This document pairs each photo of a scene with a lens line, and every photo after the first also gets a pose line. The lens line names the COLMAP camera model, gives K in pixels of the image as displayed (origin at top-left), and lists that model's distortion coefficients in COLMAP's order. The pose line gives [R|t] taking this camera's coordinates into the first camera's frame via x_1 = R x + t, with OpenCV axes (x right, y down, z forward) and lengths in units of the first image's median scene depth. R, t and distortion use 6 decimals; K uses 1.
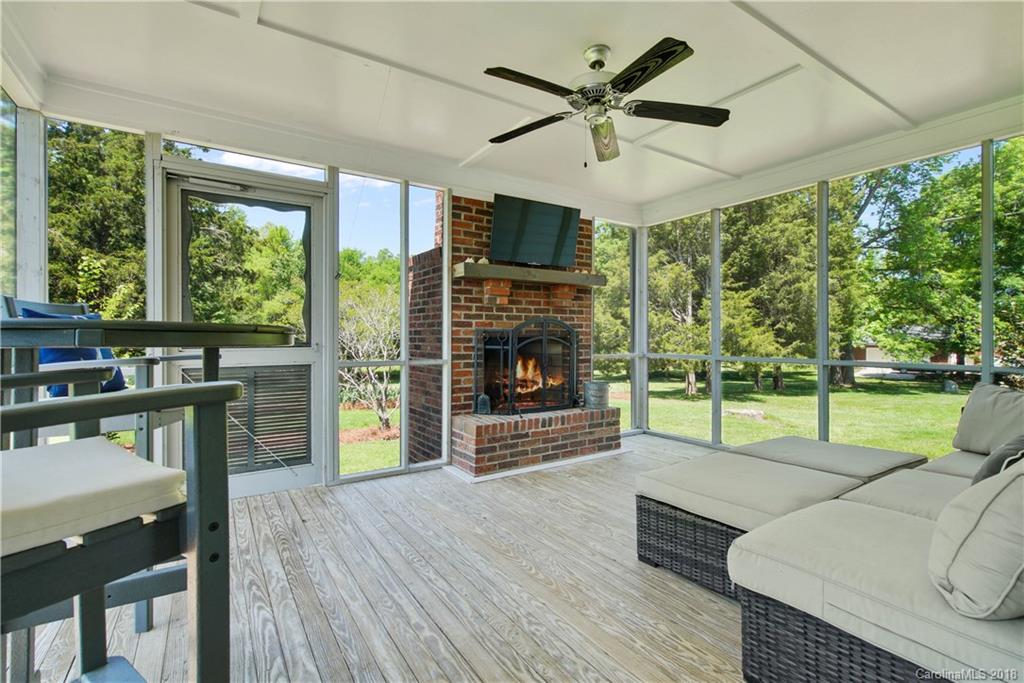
lens RADIAL K [[472.9, 0, 512.7], [0, 472.9, 340.0], [0, 0, 1]] dist [-0.011414, 0.002359]
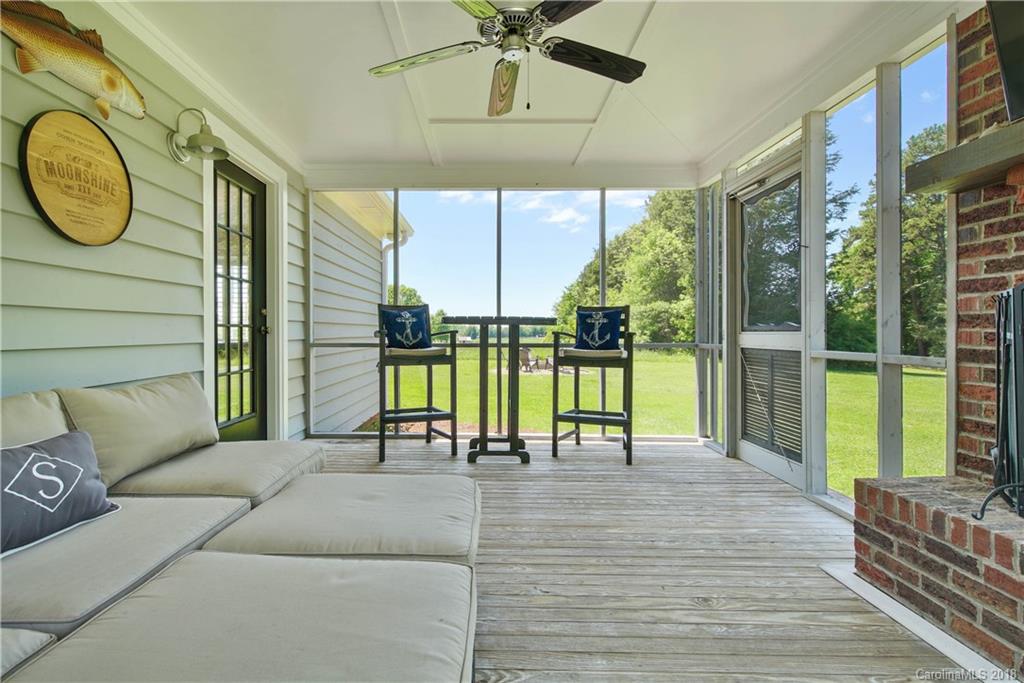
lens RADIAL K [[570.8, 0, 511.3], [0, 570.8, 335.6], [0, 0, 1]] dist [0.003363, 0.000621]
pose [[-0.565639, 0.006178, -0.824630, 0.684897], [-0.002343, 0.999956, 0.009099, 0.013146], [0.824650, 0.007079, -0.565599, 1.048482]]
